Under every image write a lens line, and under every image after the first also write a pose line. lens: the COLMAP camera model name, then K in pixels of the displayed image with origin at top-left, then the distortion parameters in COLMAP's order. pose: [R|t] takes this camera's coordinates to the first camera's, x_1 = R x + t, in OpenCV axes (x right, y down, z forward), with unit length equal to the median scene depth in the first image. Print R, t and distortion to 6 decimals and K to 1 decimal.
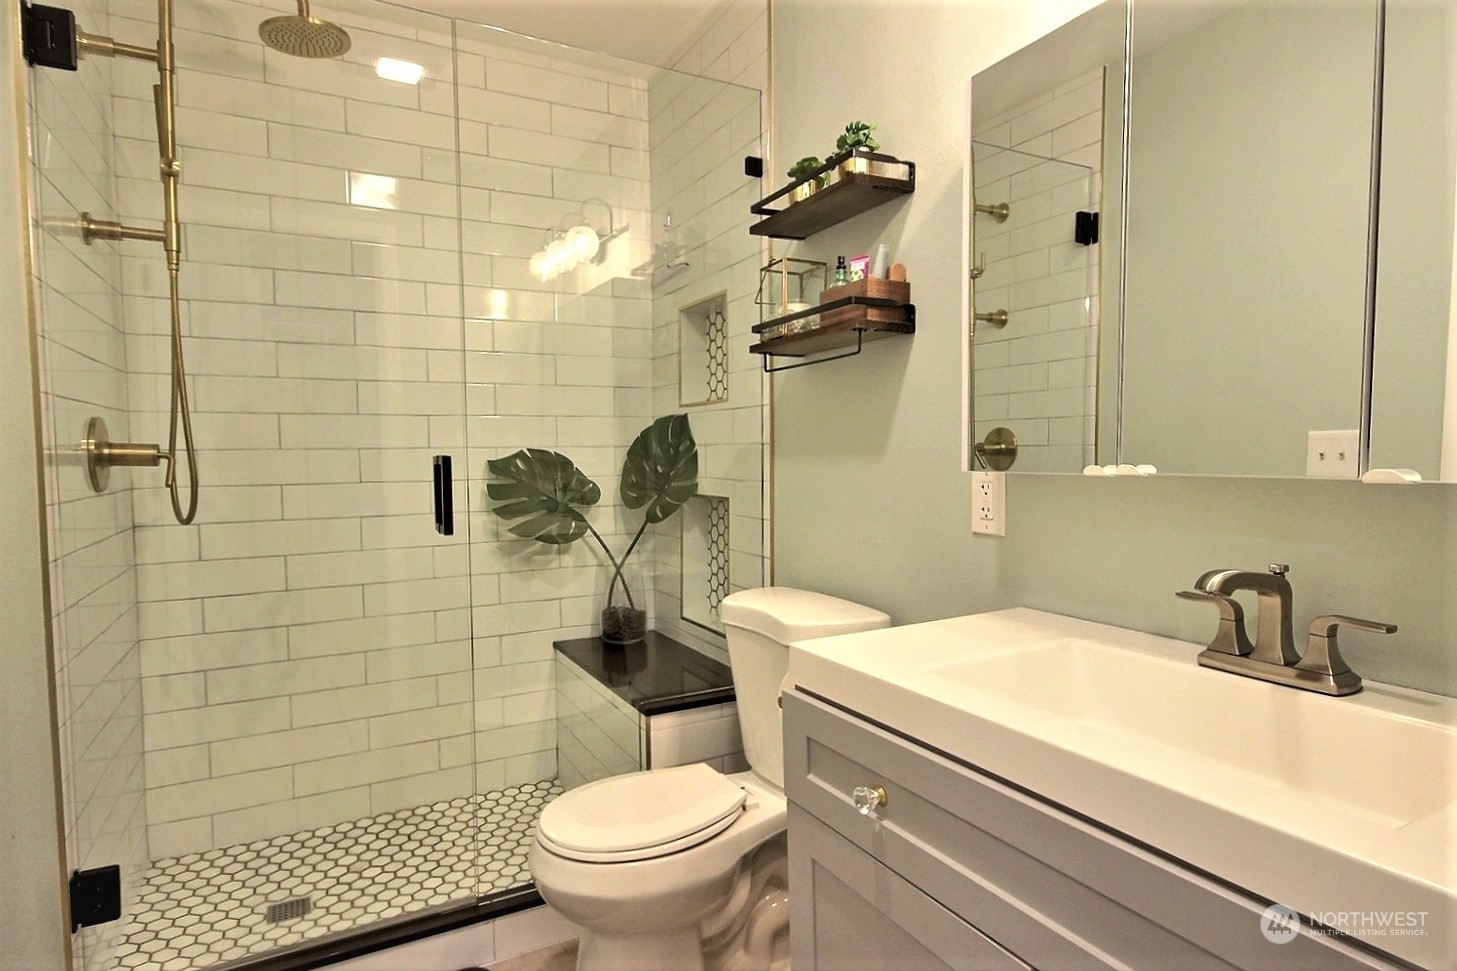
lens RADIAL K [[816.6, 0, 734.4], [0, 816.6, 488.0], [0, 0, 1]] dist [0.004238, 0.008899]
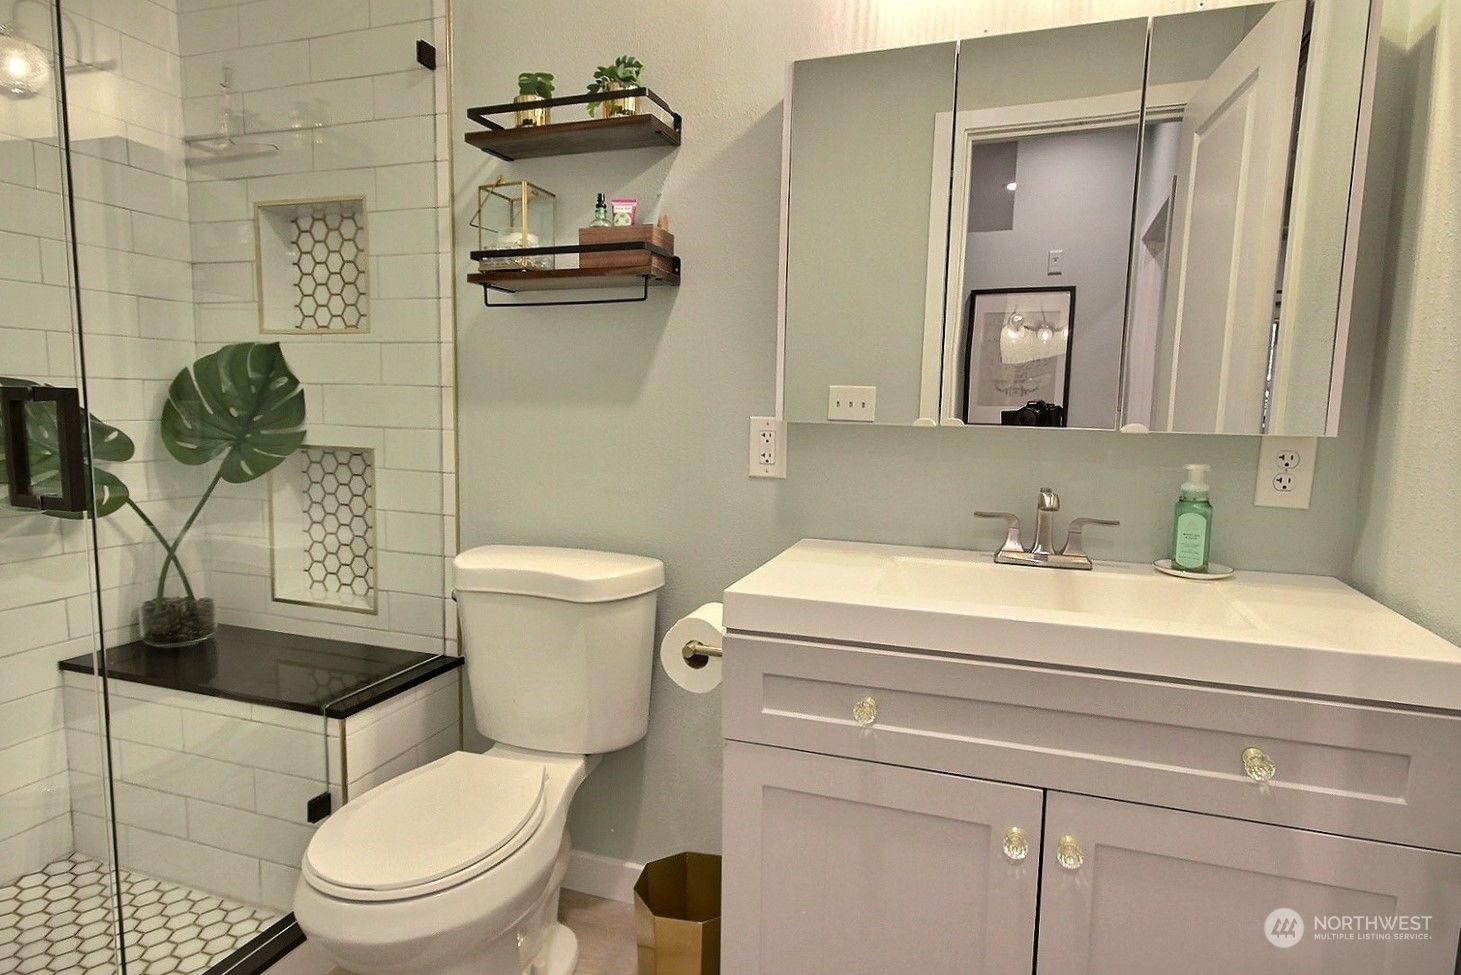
lens RADIAL K [[818.9, 0, 729.6], [0, 818.9, 491.8], [0, 0, 1]] dist [0.004238, 0.008899]
pose [[0.733635, -0.053795, 0.677411, -0.361649], [0.004485, 0.997223, 0.074335, -0.005646], [-0.679529, -0.051497, 0.731839, 0.149734]]
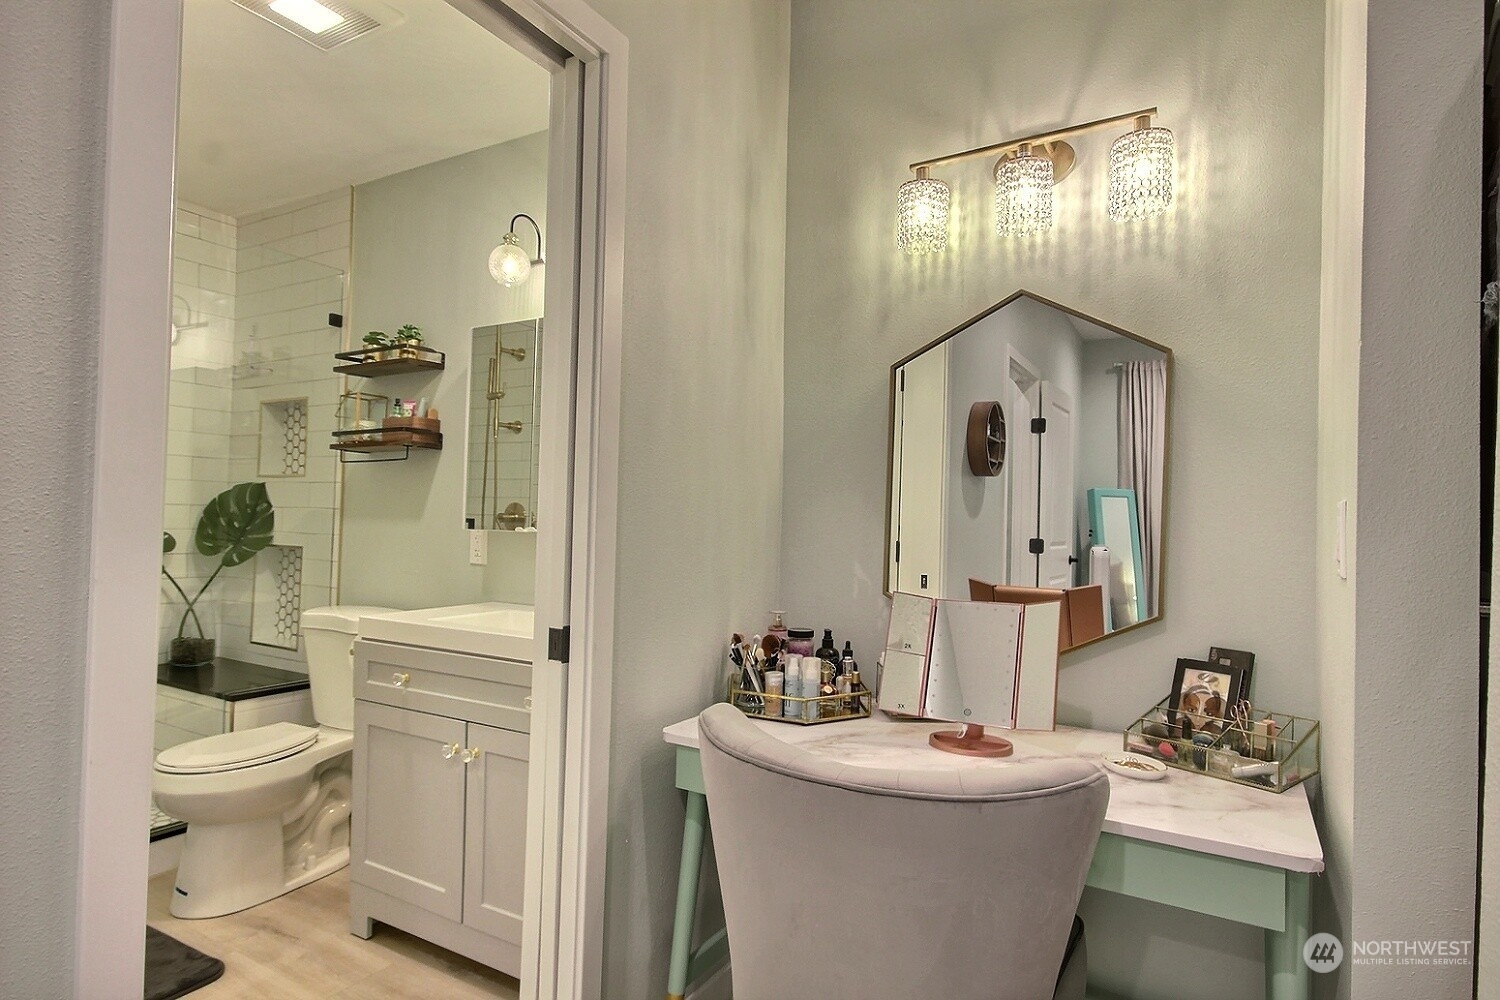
lens RADIAL K [[809.5, 0, 755.1], [0, 809.5, 503.8], [0, 0, 1]] dist [0.013614, 0.001772]
pose [[0.852188, 0.042428, 0.521513, -0.085956], [-0.010051, 0.997850, -0.064757, 0.023939], [-0.523140, 0.049943, 0.850782, -0.651518]]
